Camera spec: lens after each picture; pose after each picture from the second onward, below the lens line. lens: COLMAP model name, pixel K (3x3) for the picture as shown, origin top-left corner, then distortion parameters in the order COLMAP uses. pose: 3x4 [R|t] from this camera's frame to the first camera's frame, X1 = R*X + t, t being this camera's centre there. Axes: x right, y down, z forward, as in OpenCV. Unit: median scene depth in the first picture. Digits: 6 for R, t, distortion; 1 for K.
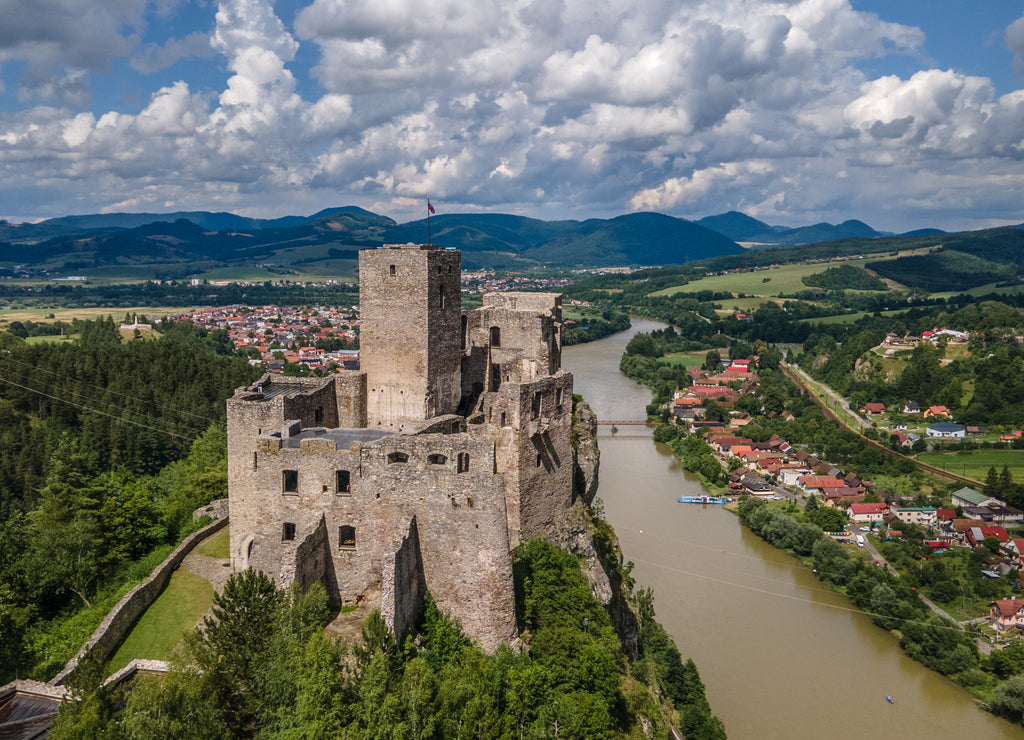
lens RADIAL K [[955.0, 0, 512.4], [0, 955.0, 369.0], [0, 0, 1]] dist [0.007389, 0.000000]
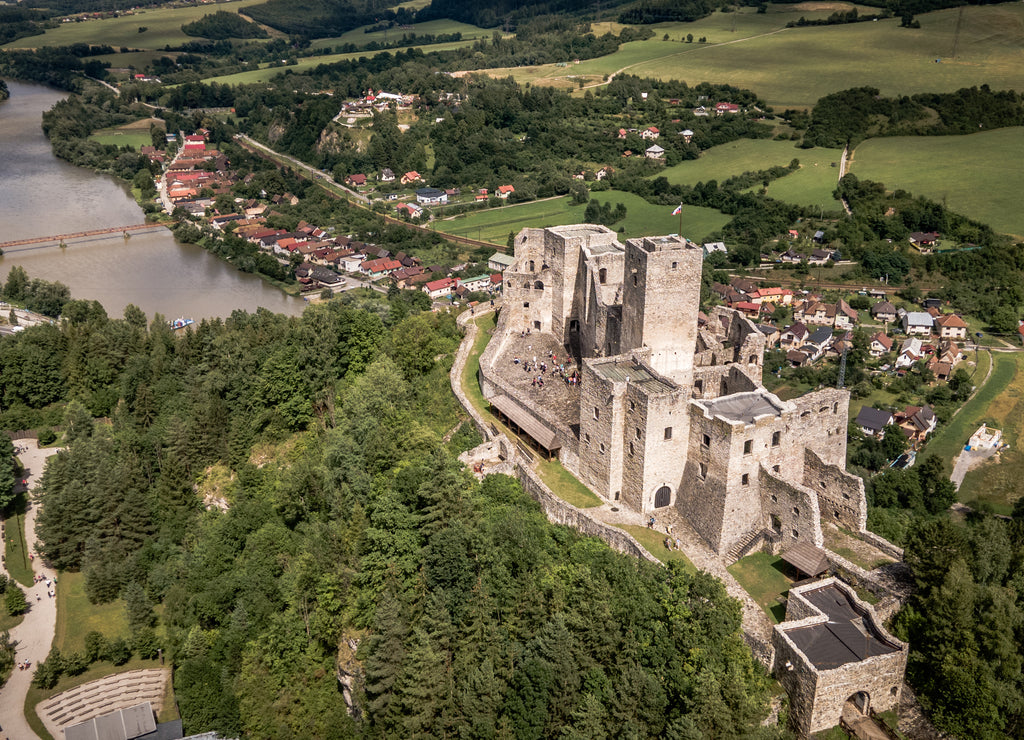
lens RADIAL K [[955.0, 0, 512.1], [0, 955.0, 370.6], [0, 0, 1]] dist [0.007389, 0.000000]
pose [[0.796441, -0.224151, 0.561639, -0.136976], [0.069747, 0.956616, 0.282882, -0.045040], [-0.600681, -0.186126, 0.777522, 0.011919]]
